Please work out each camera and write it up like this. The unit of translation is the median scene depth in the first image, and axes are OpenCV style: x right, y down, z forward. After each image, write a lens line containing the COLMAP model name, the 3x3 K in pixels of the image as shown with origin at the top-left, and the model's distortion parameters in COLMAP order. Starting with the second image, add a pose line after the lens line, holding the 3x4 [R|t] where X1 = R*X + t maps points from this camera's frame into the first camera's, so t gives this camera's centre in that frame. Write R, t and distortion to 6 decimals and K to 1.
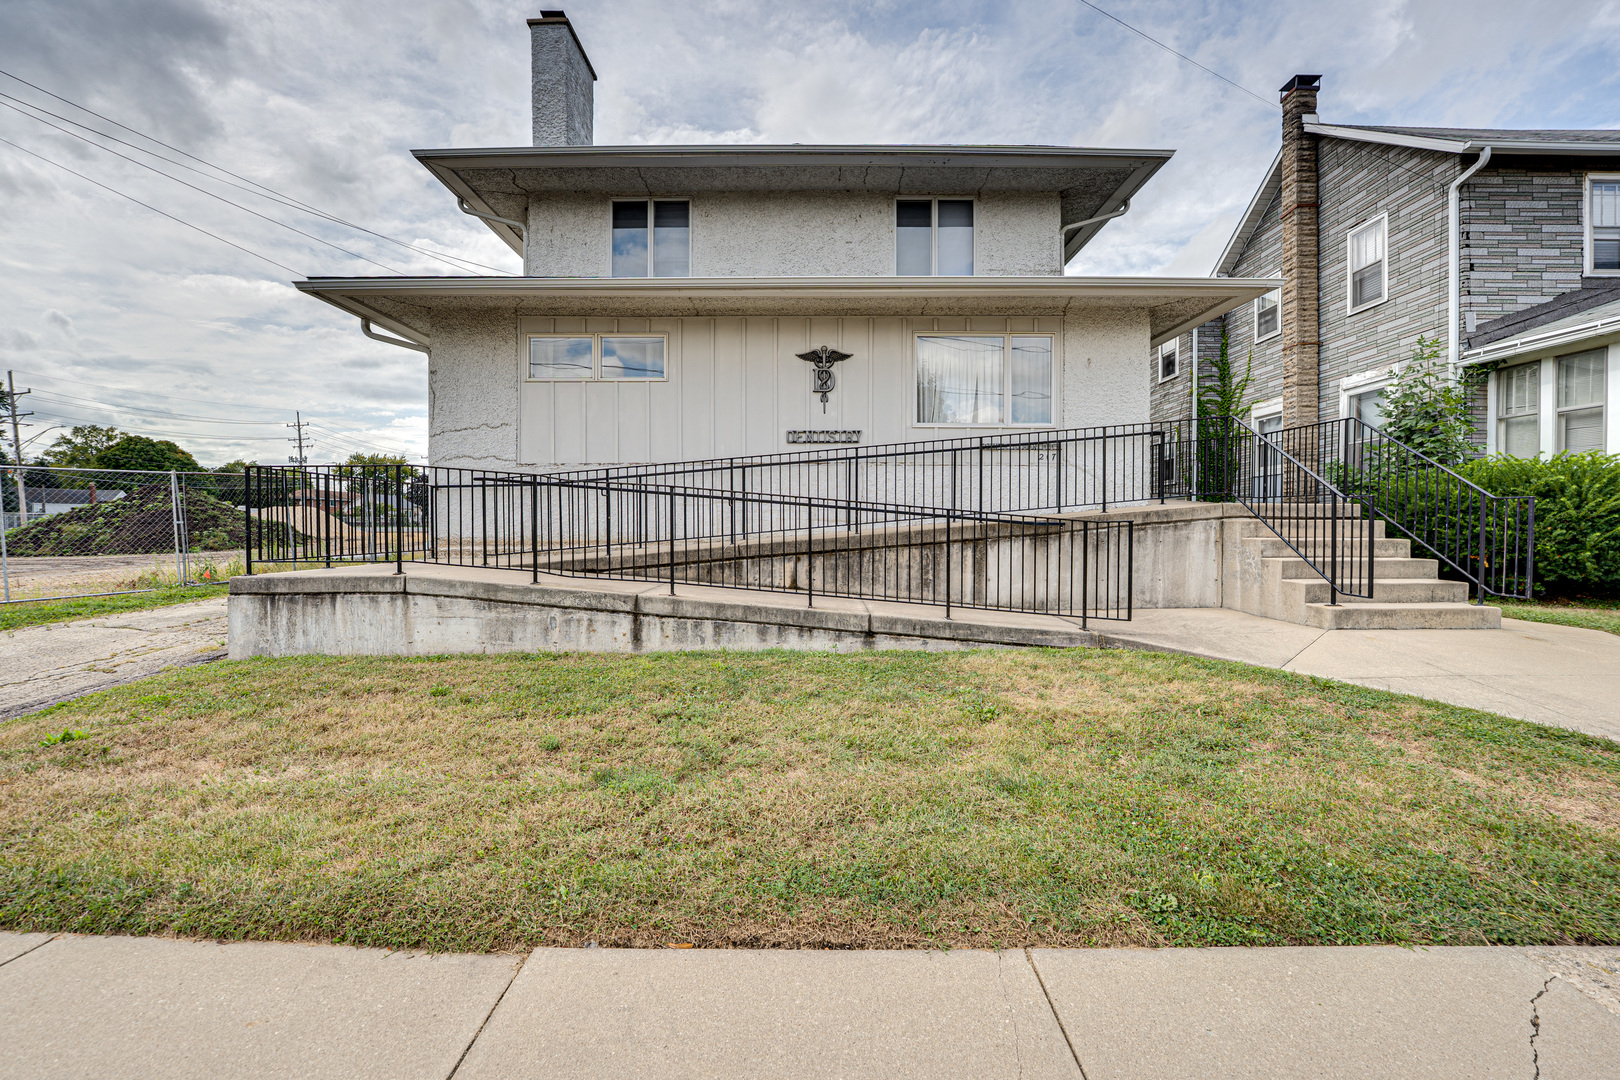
lens RADIAL K [[664.7, 0, 810.0], [0, 664.7, 540.0], [0, 0, 1]] dist [-0.024818, 0.001262]
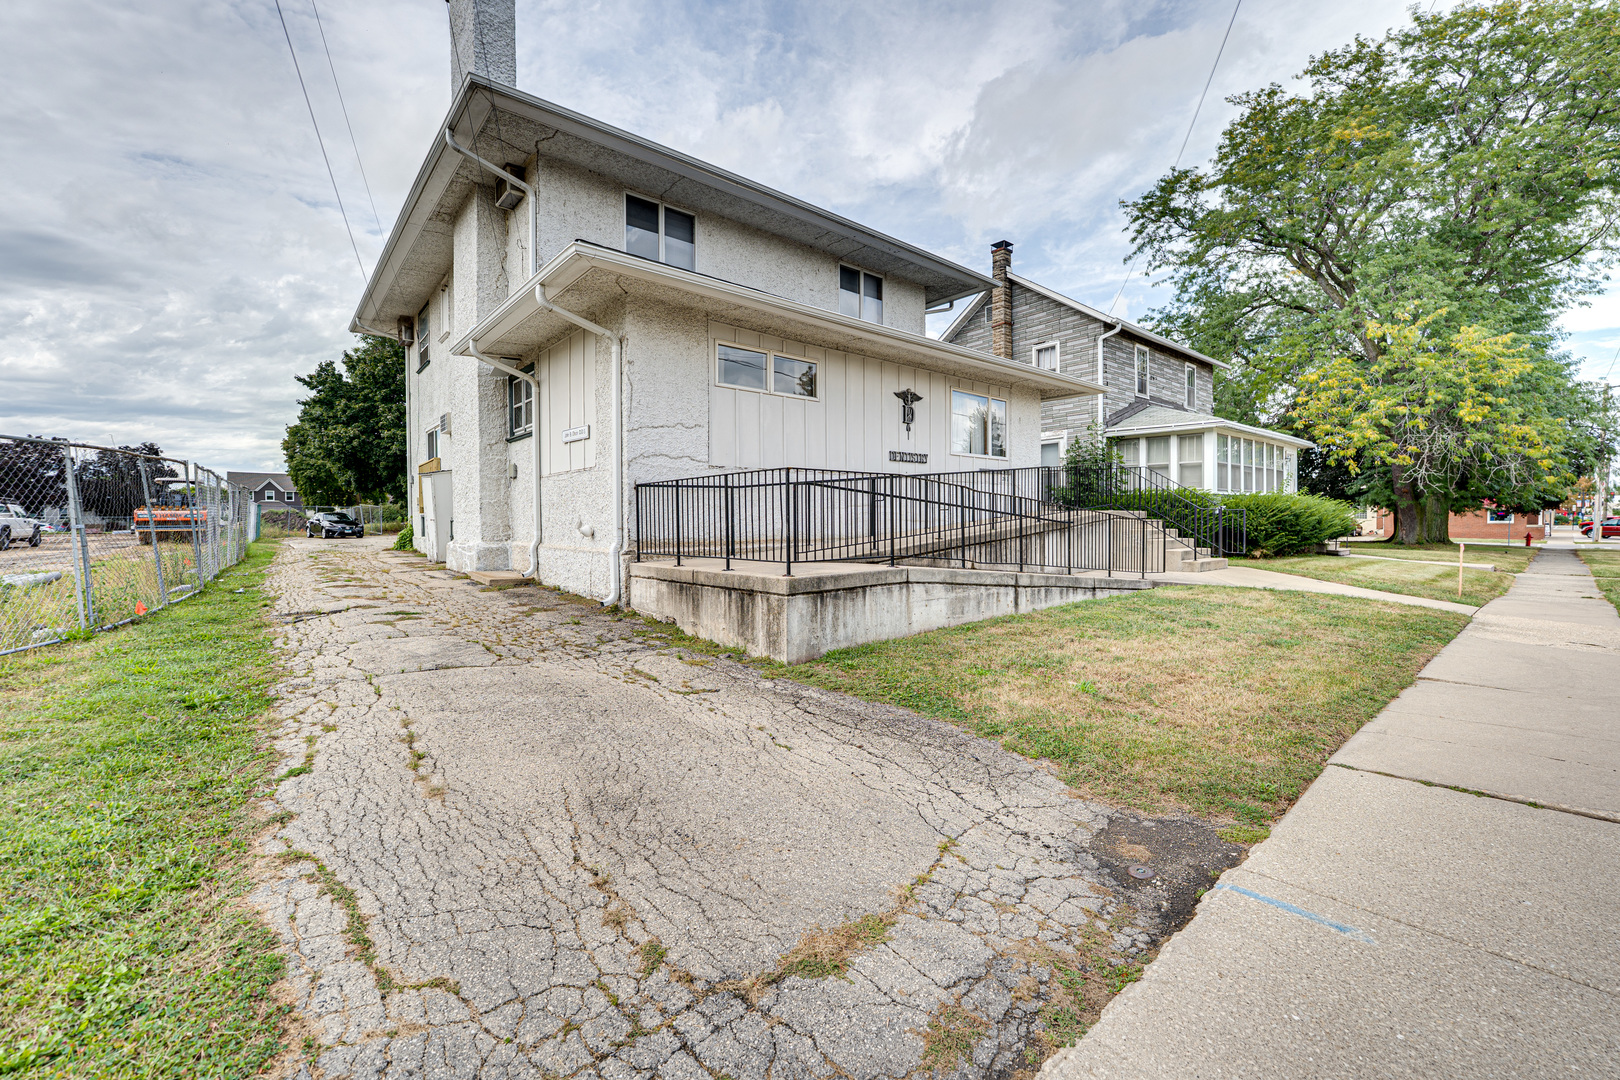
lens RADIAL K [[664.7, 0, 810.0], [0, 664.7, 540.0], [0, 0, 1]] dist [-0.024818, 0.001262]
pose [[0.761214, -0.022286, 0.648118, -0.989244], [0.026731, 0.999638, 0.002977, -0.002308], [-0.647950, 0.015059, 0.761534, 0.131913]]
